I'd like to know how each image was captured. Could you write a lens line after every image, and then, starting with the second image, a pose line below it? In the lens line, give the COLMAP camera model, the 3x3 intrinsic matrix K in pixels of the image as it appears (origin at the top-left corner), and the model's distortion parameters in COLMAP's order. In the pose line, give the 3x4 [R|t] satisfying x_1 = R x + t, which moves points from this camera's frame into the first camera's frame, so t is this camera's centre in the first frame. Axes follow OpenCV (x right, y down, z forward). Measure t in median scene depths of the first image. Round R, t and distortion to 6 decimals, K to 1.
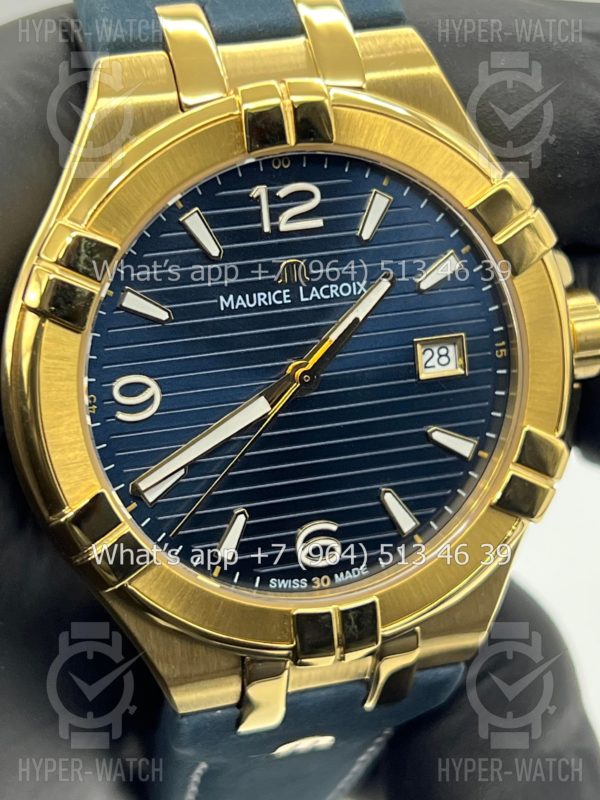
lens RADIAL K [[1884.2, 0, 305.5], [0, 1884.2, 401.0], [0, 0, 1]] dist [0.205934, 0.000000]
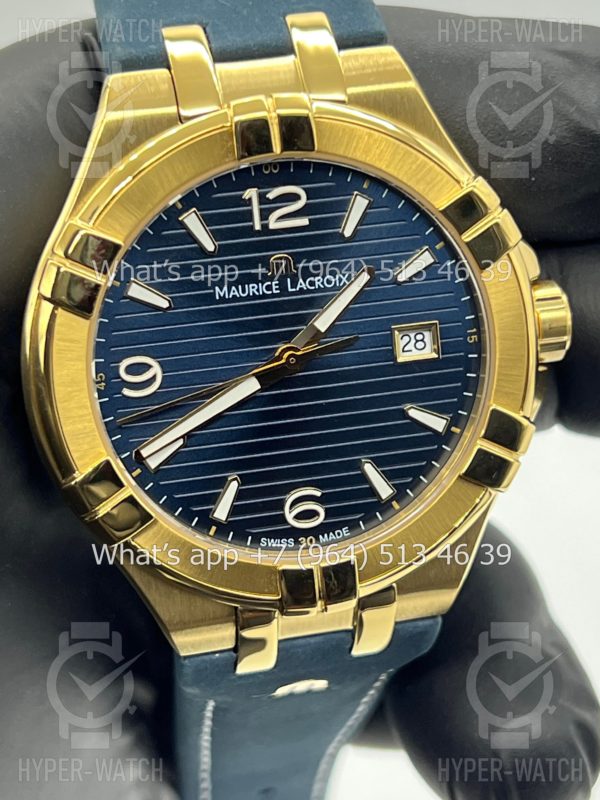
lens RADIAL K [[1884.2, 0, 299.0], [0, 1884.2, 400.1], [0, 0, 1]] dist [0.205934, 0.000000]
pose [[0.997043, 0.012754, -0.075785, 0.089320], [-0.011126, 0.999699, 0.021864, -0.012926], [0.076041, -0.020956, 0.996884, -0.117801]]
